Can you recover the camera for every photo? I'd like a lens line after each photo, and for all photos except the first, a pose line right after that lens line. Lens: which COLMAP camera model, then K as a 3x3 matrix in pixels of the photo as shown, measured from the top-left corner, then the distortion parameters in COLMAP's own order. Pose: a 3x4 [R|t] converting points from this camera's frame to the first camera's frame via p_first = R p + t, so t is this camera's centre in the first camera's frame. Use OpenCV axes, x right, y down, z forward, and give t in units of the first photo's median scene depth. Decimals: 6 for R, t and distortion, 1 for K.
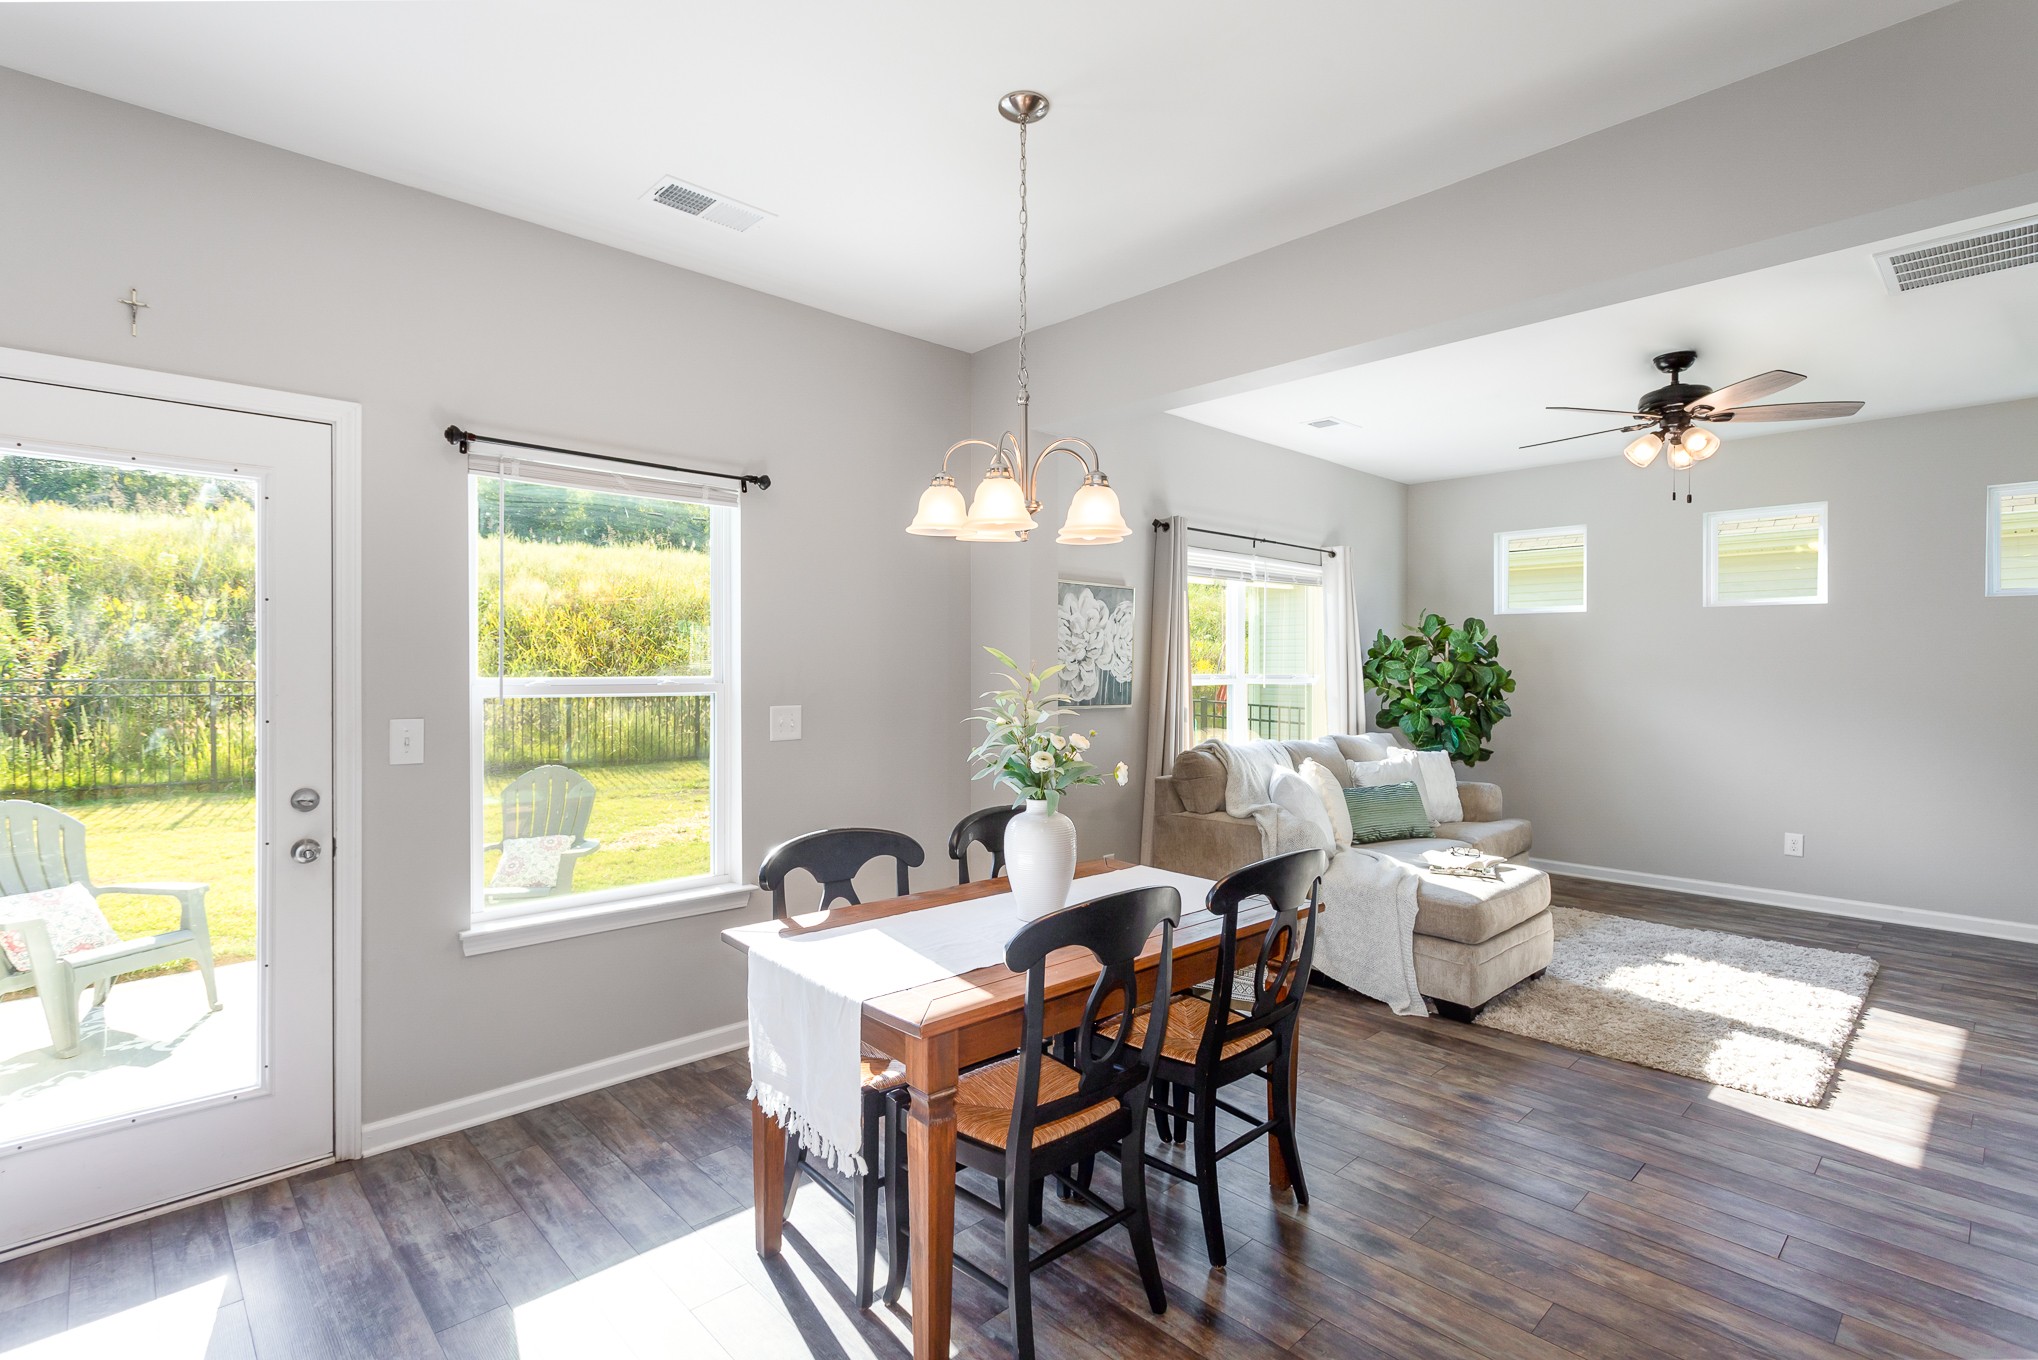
lens RADIAL K [[967.7, 0, 1015.9], [0, 967.7, 671.4], [0, 0, 1]] dist [0.001852, 0.002259]
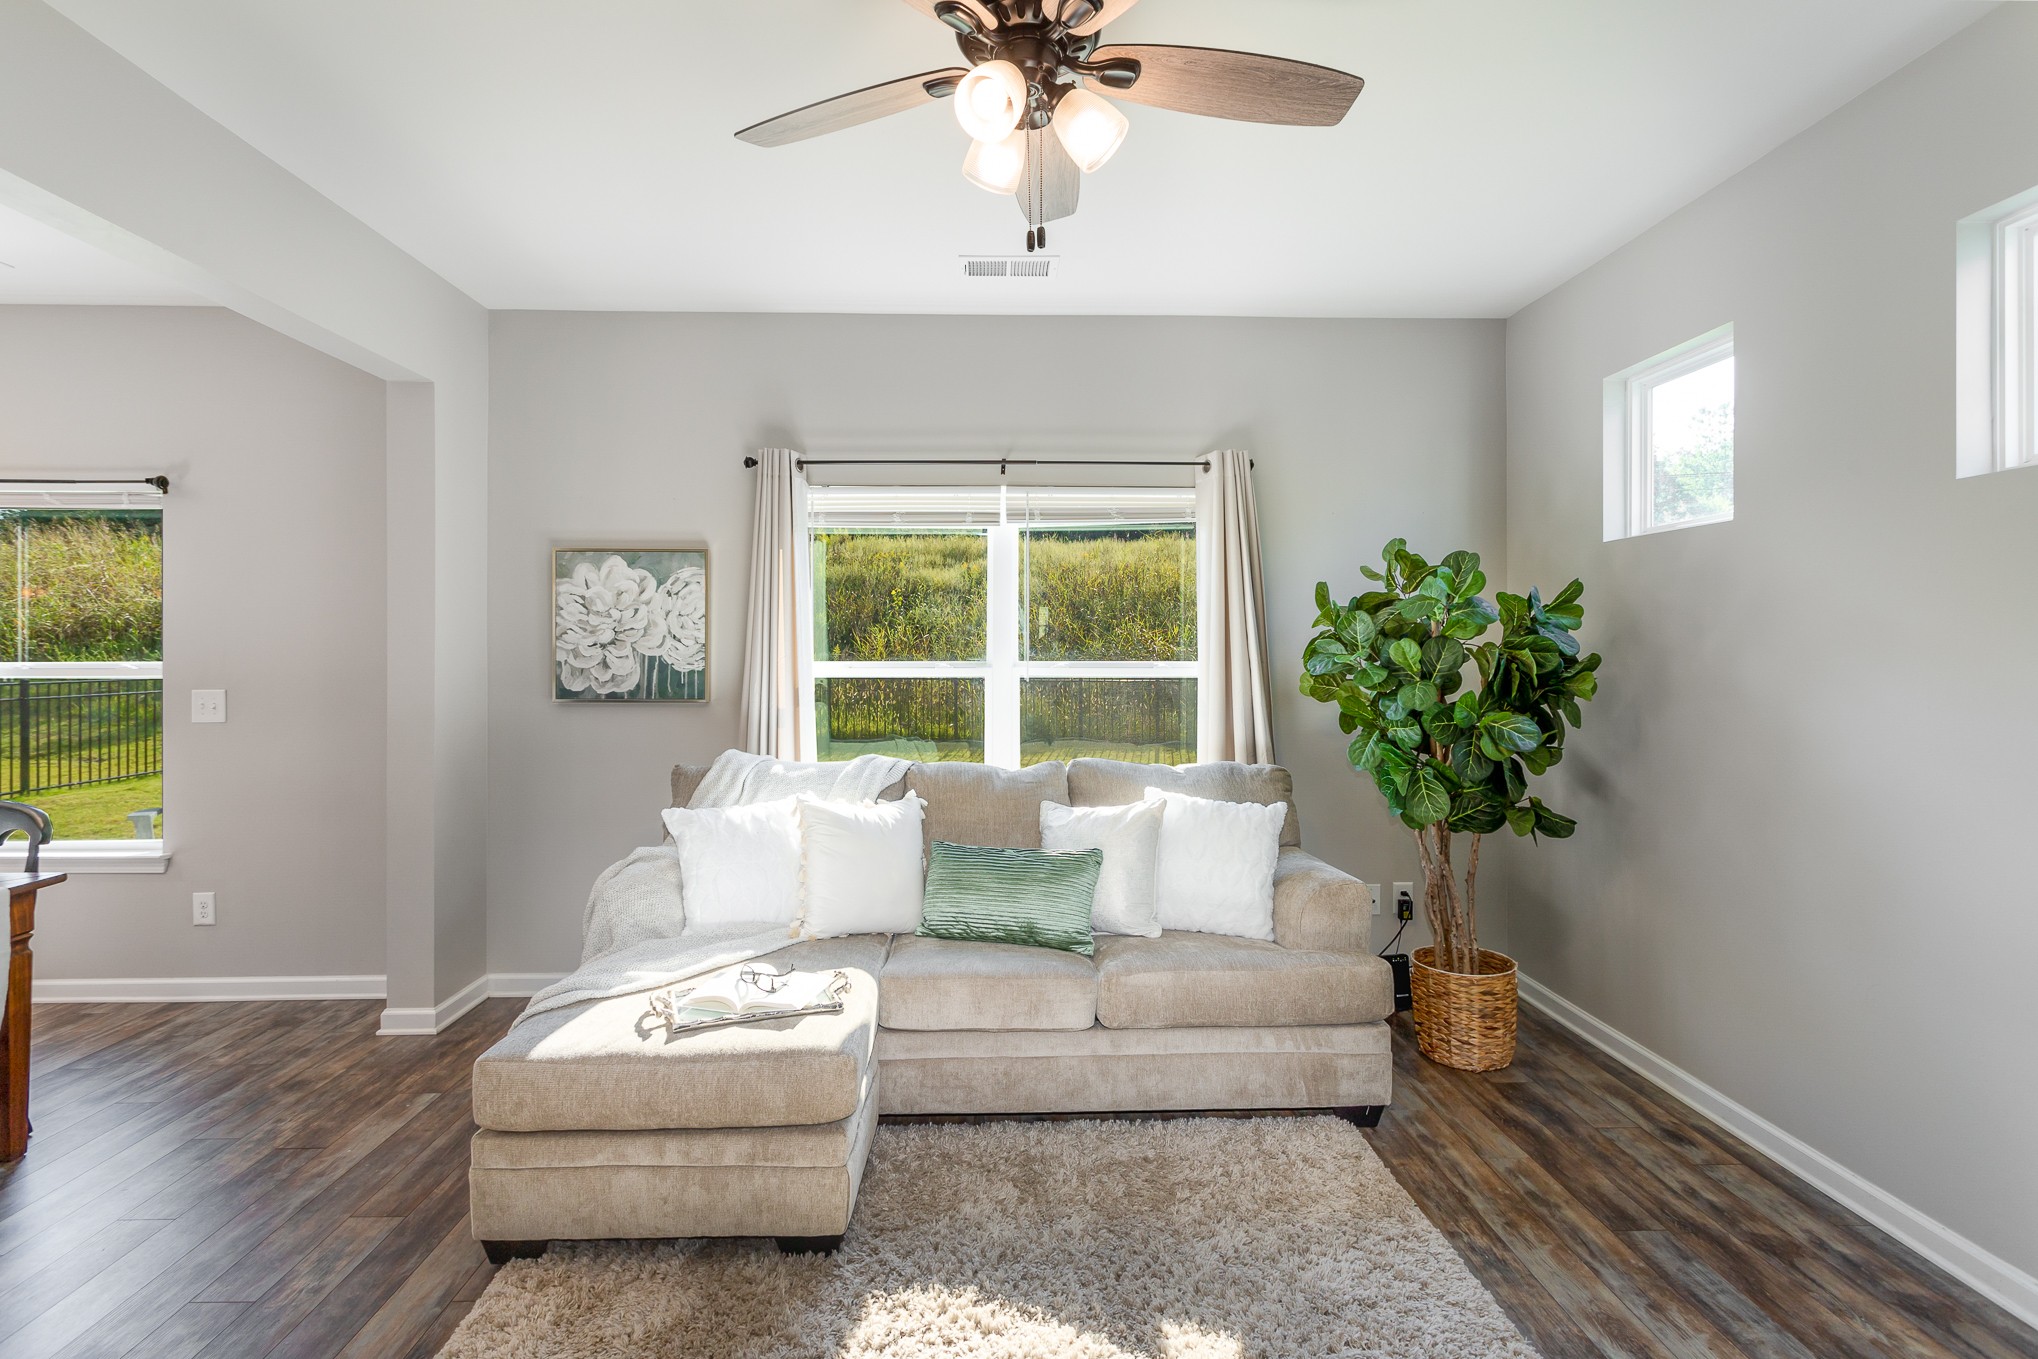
lens RADIAL K [[967.7, 0, 1010.0], [0, 967.7, 647.8], [0, 0, 1]] dist [0.001852, 0.002259]
pose [[0.738460, -0.006132, -0.674269, 0.875085], [0.000059, 0.999959, -0.009030, -0.000397], [0.674297, 0.006628, 0.738430, 0.625036]]
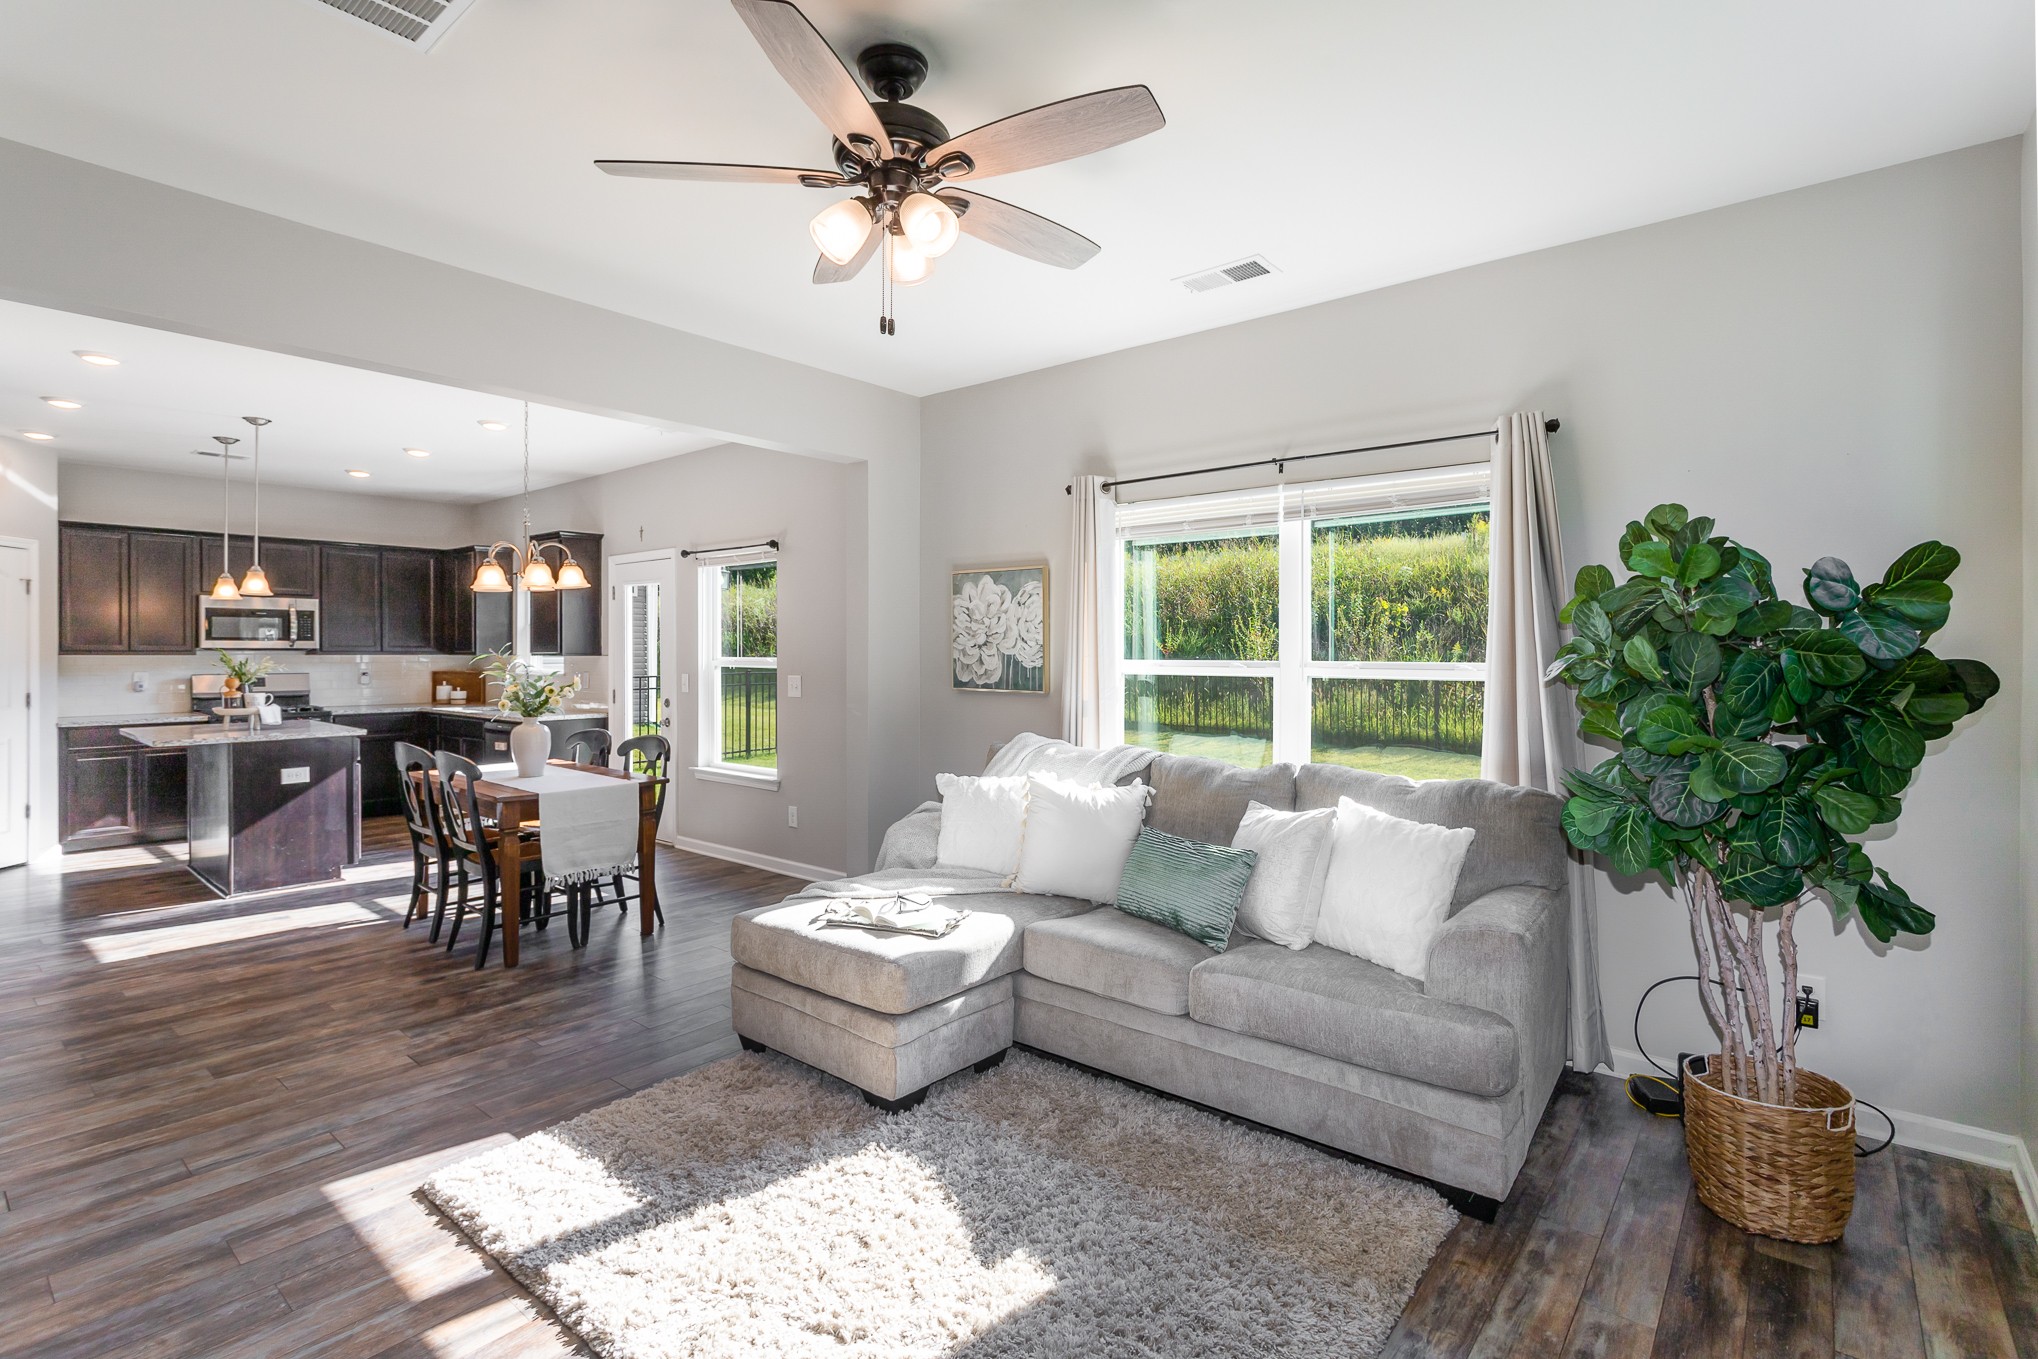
lens RADIAL K [[967.7, 0, 1011.8], [0, 967.7, 645.2], [0, 0, 1]] dist [0.001852, 0.002259]
pose [[0.106828, -0.007335, -0.994250, 1.109211], [-0.002543, 0.999967, -0.007651, -0.003190], [0.994274, 0.003346, 0.106806, 0.921756]]
